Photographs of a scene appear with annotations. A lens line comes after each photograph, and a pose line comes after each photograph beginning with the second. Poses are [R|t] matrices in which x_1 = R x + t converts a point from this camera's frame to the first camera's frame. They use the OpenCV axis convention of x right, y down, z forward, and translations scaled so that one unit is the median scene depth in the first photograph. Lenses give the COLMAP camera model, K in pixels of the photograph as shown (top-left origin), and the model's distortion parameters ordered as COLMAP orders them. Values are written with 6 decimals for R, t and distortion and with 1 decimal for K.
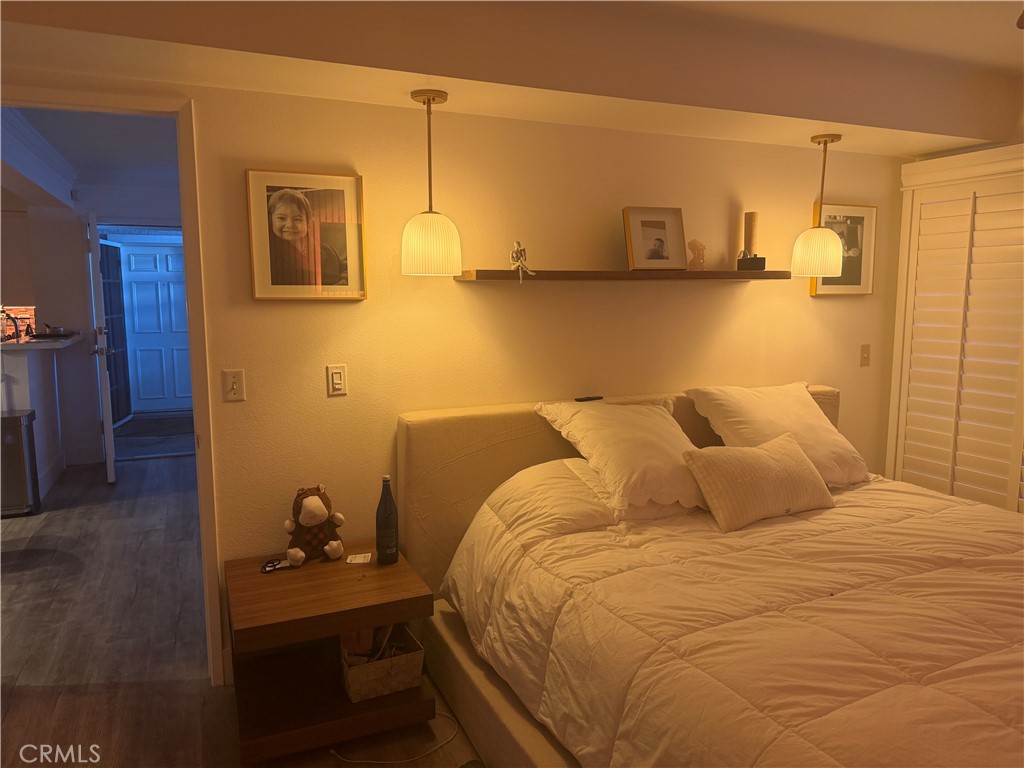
lens RADIAL K [[726.0, 0, 509.3], [0, 726.0, 387.5], [0, 0, 1]] dist [0.106036, -0.119322]
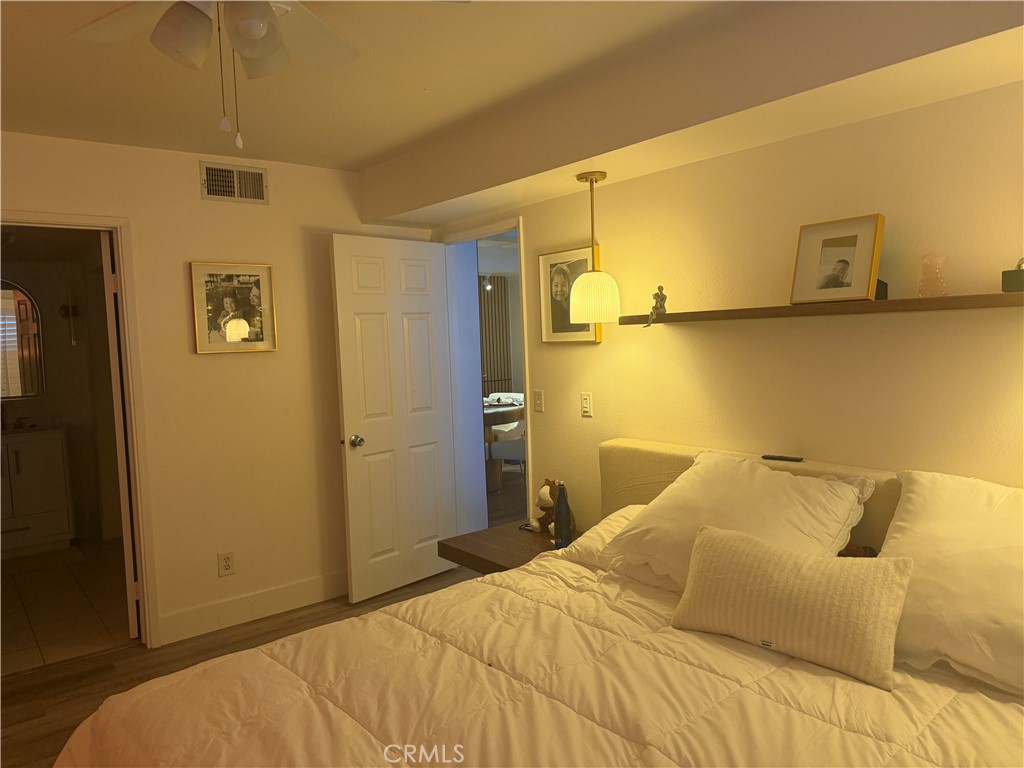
lens RADIAL K [[726.8, 0, 513.9], [0, 726.8, 381.1], [0, 0, 1]] dist [0.112324, -0.190169]
pose [[0.242937, 0.055293, -0.968465, 1.020429], [-0.096104, 0.994834, 0.032691, -0.085315], [0.965270, 0.085132, 0.246996, 0.588761]]
